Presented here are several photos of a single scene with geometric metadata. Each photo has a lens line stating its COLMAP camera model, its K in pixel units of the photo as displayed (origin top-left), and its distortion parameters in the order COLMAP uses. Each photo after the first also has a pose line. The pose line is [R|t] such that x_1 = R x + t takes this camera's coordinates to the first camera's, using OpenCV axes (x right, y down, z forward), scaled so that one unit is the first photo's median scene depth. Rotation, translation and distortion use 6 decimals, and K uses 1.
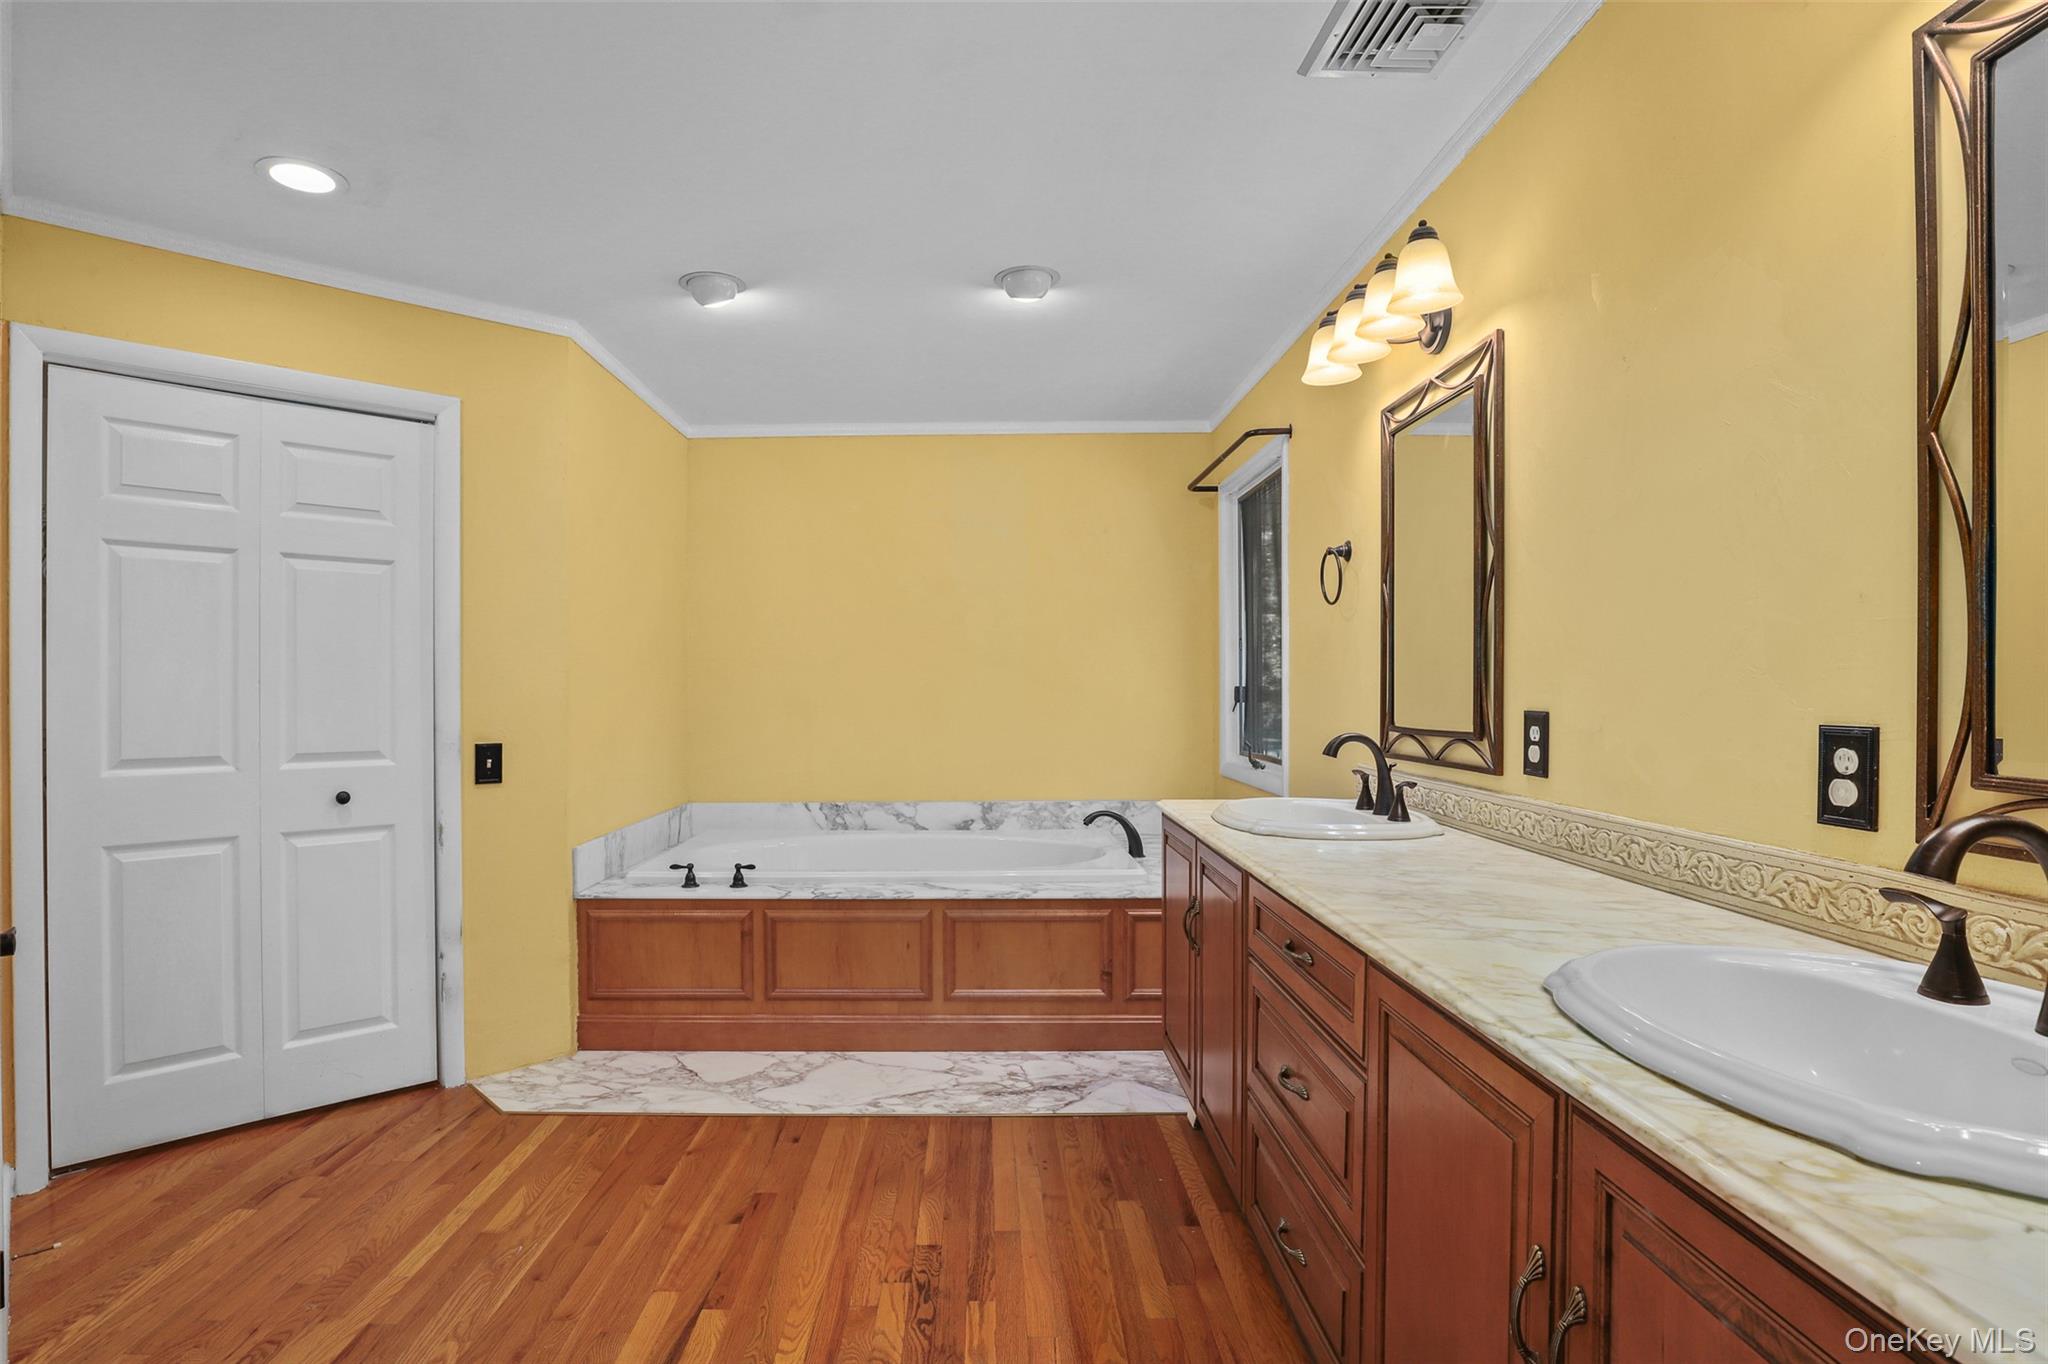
lens RADIAL K [[1006.3, 0, 979.2], [0, 1006.3, 707.6], [0, 0, 1]] dist [-0.029033, 0.000035]
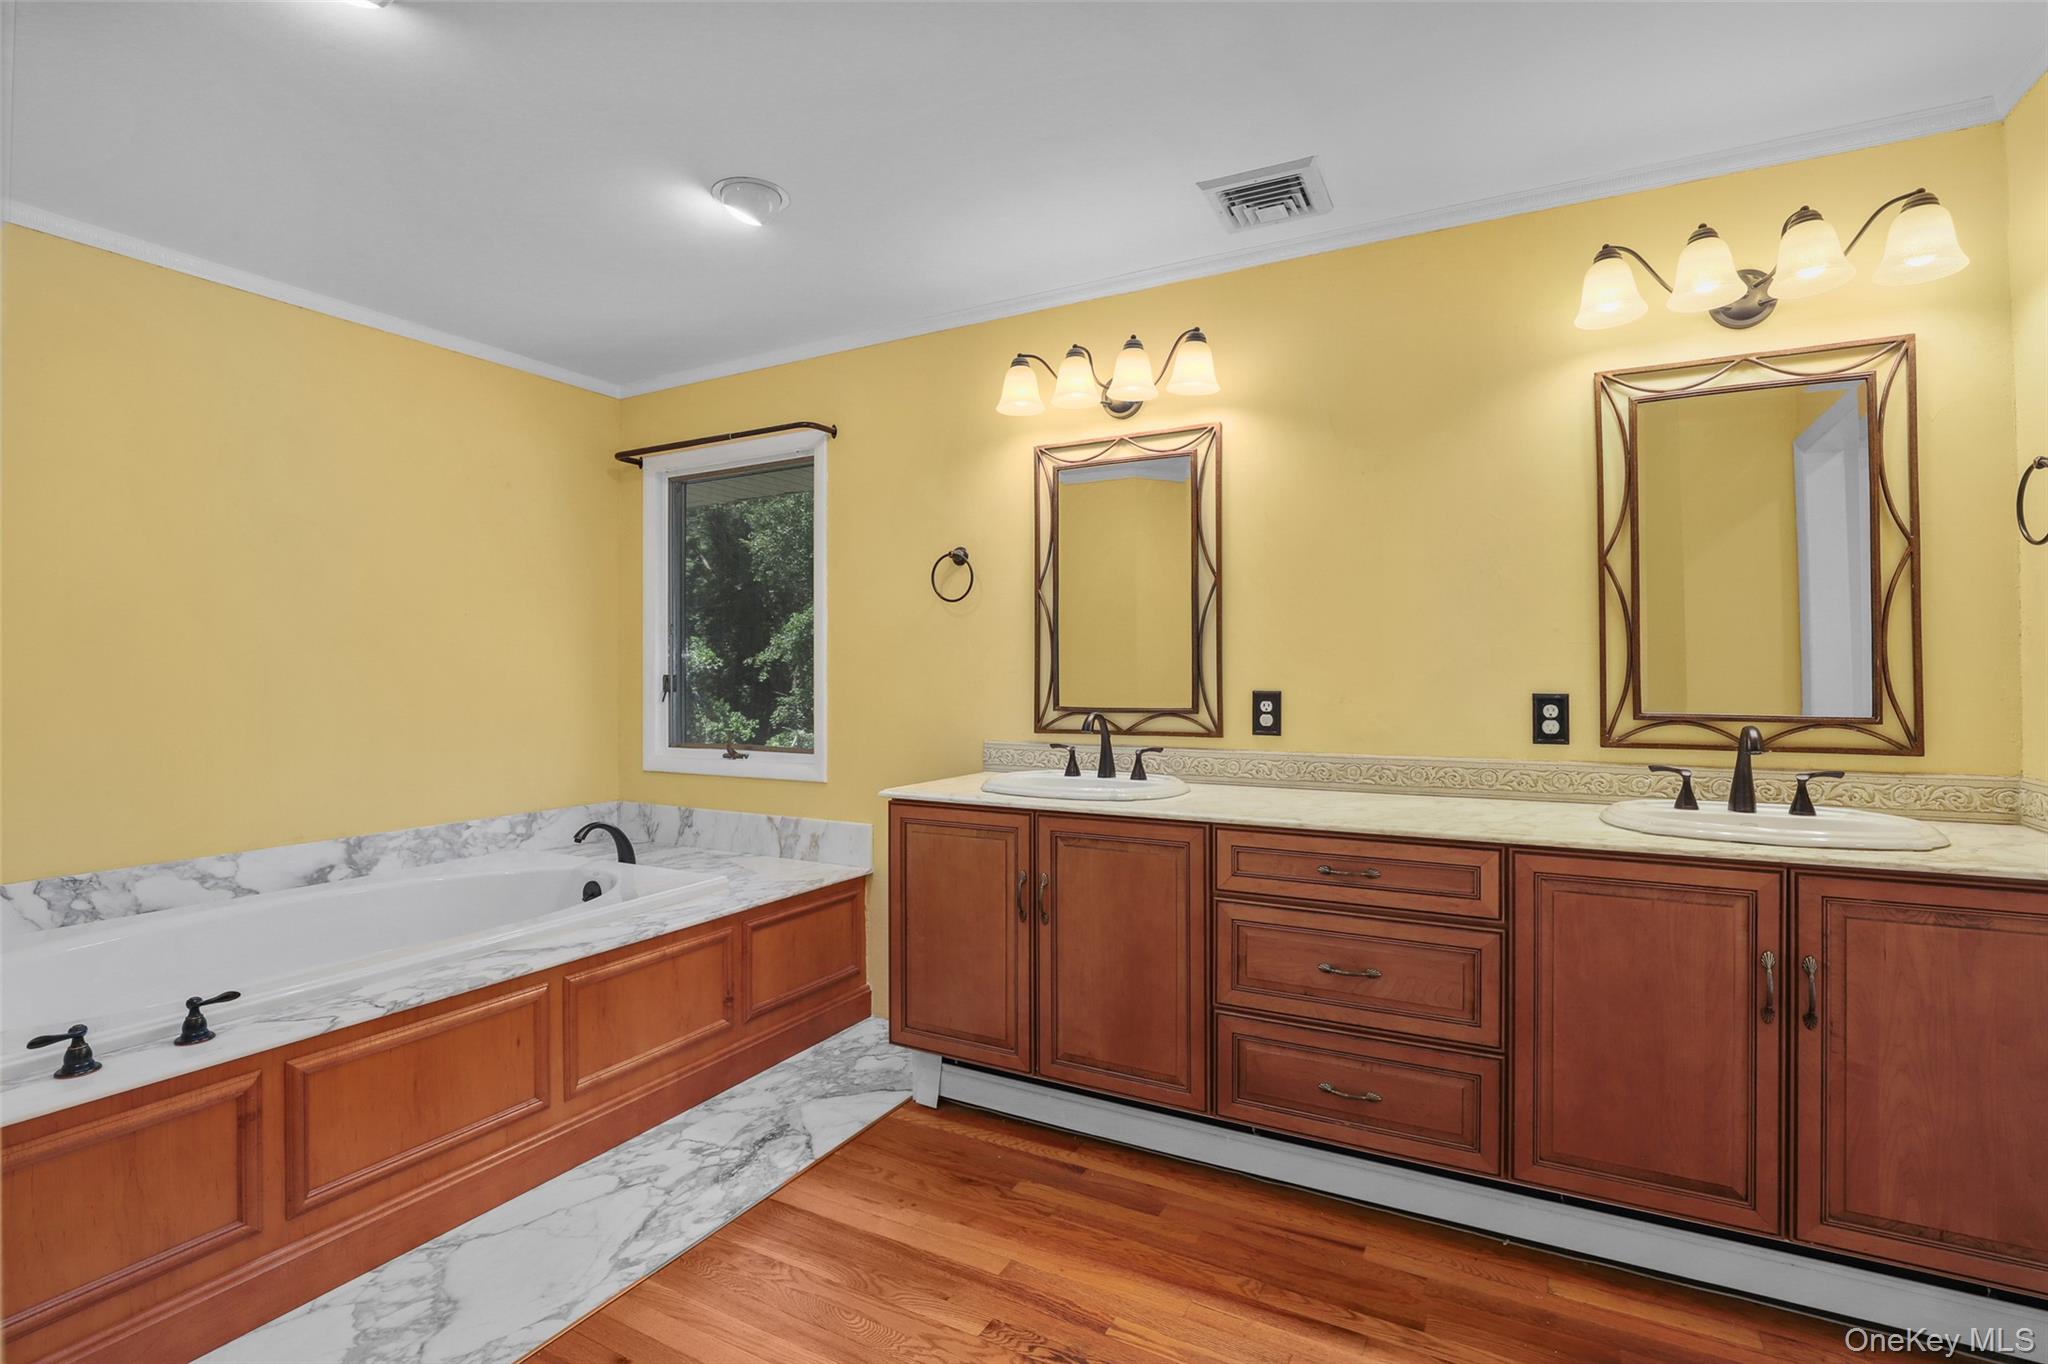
lens RADIAL K [[942.0, 0, 1020.8], [0, 942.0, 674.8], [0, 0, 1]] dist [-0.024066, 0.000996]
pose [[0.477200, 0.002984, 0.878789, -0.478610], [0.017798, 0.999756, -0.013059, -0.005154], [-0.878614, 0.021873, 0.477031, 0.377533]]
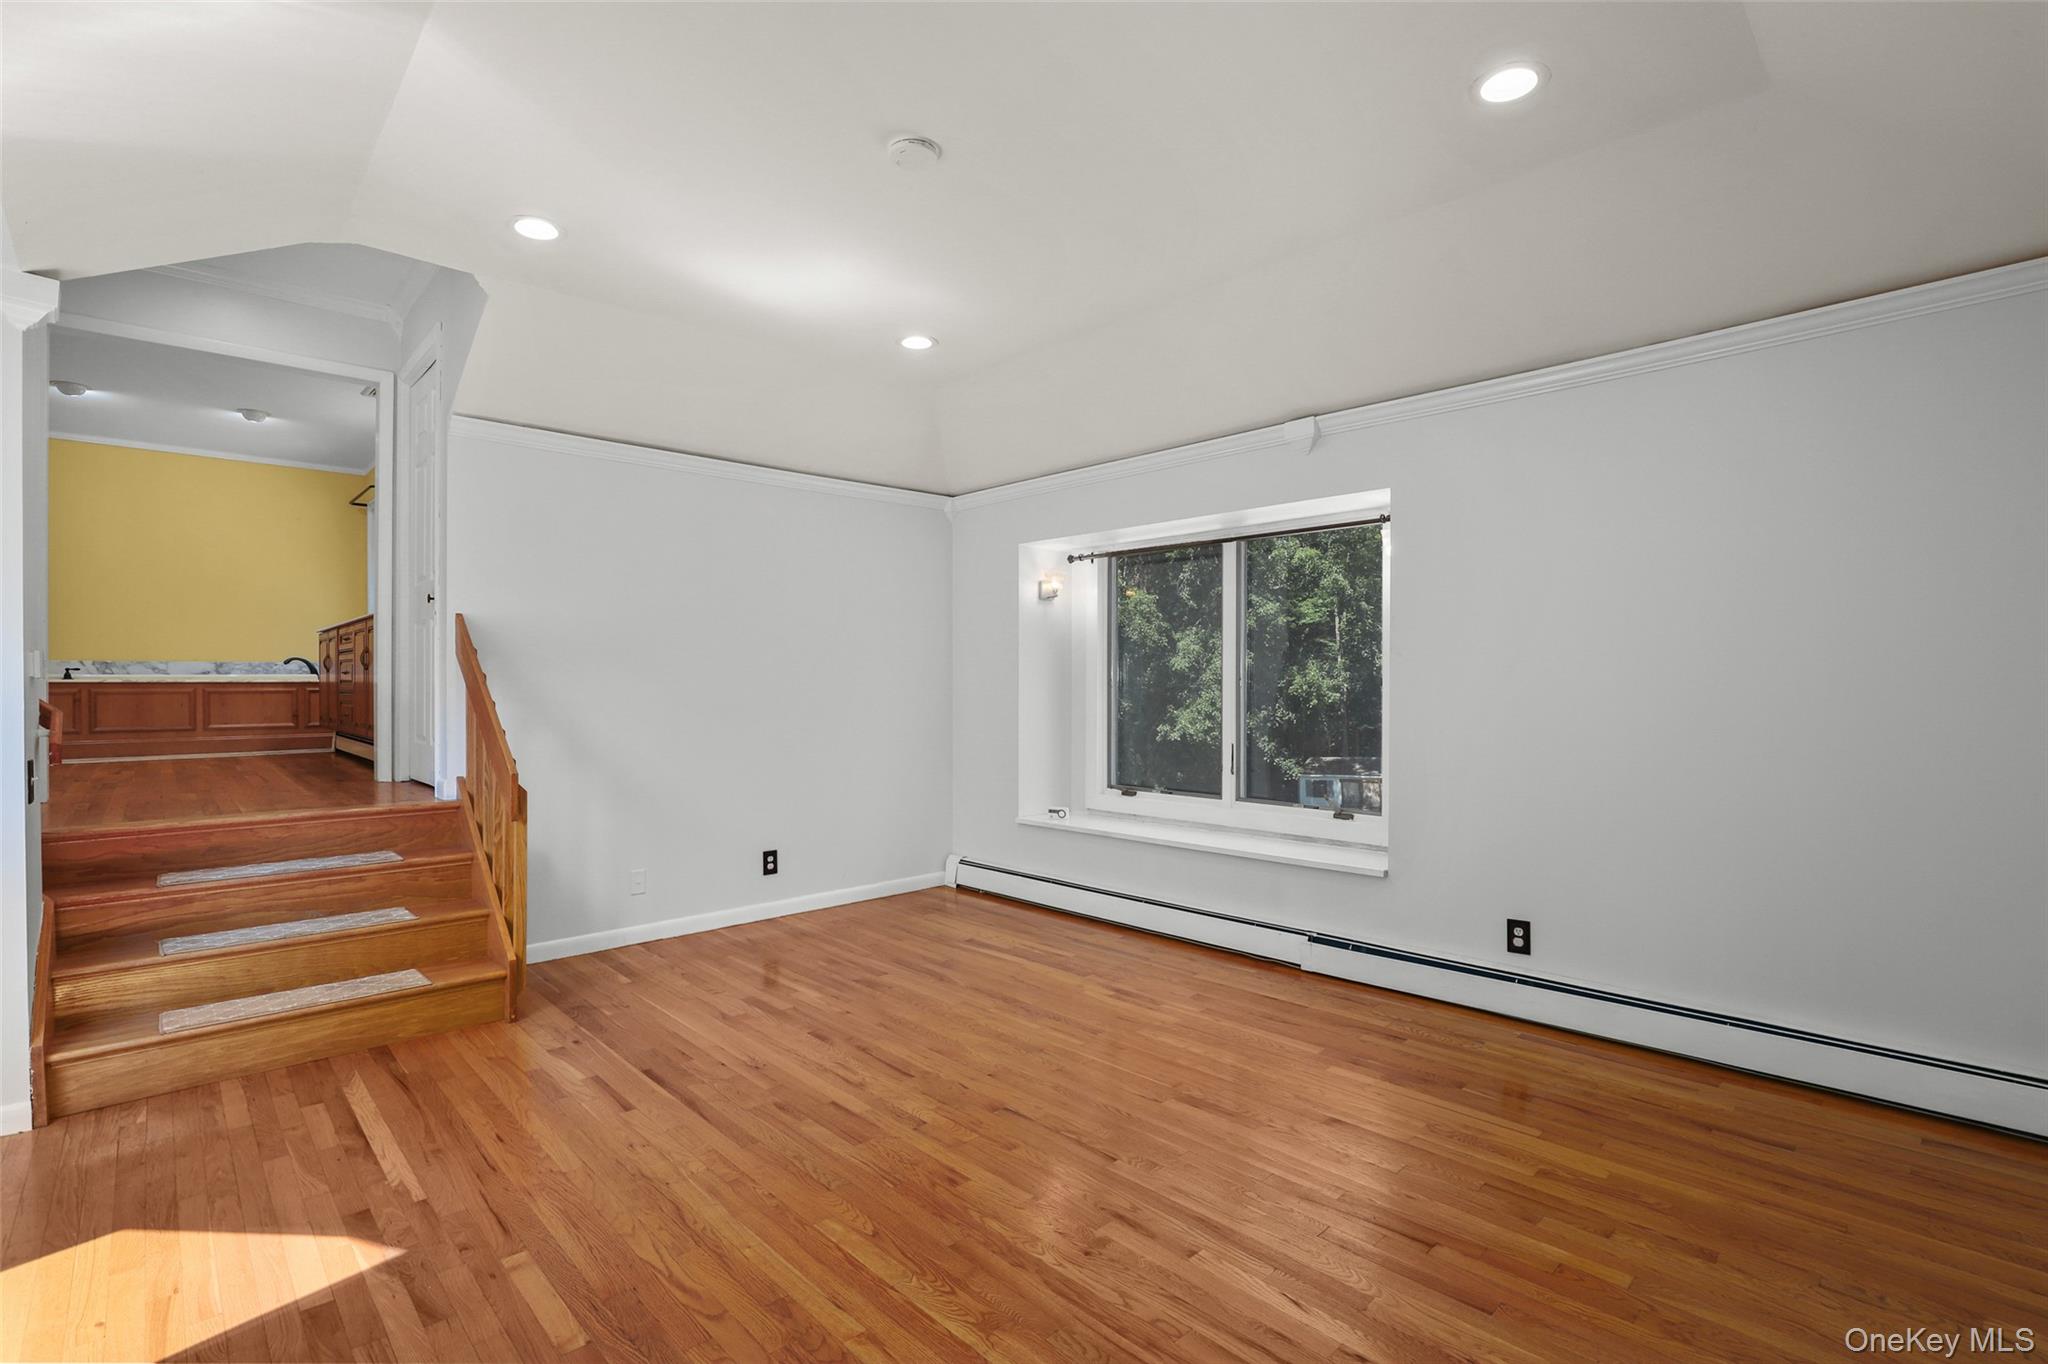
lens RADIAL K [[942.0, 0, 1020.8], [0, 942.0, 674.8], [0, 0, 1]] dist [-0.024066, 0.000996]
pose [[0.717580, 0.007097, 0.696440, -0.159309], [0.011382, 0.999695, -0.021914, 0.238000], [-0.696383, 0.023652, 0.717281, -1.662251]]
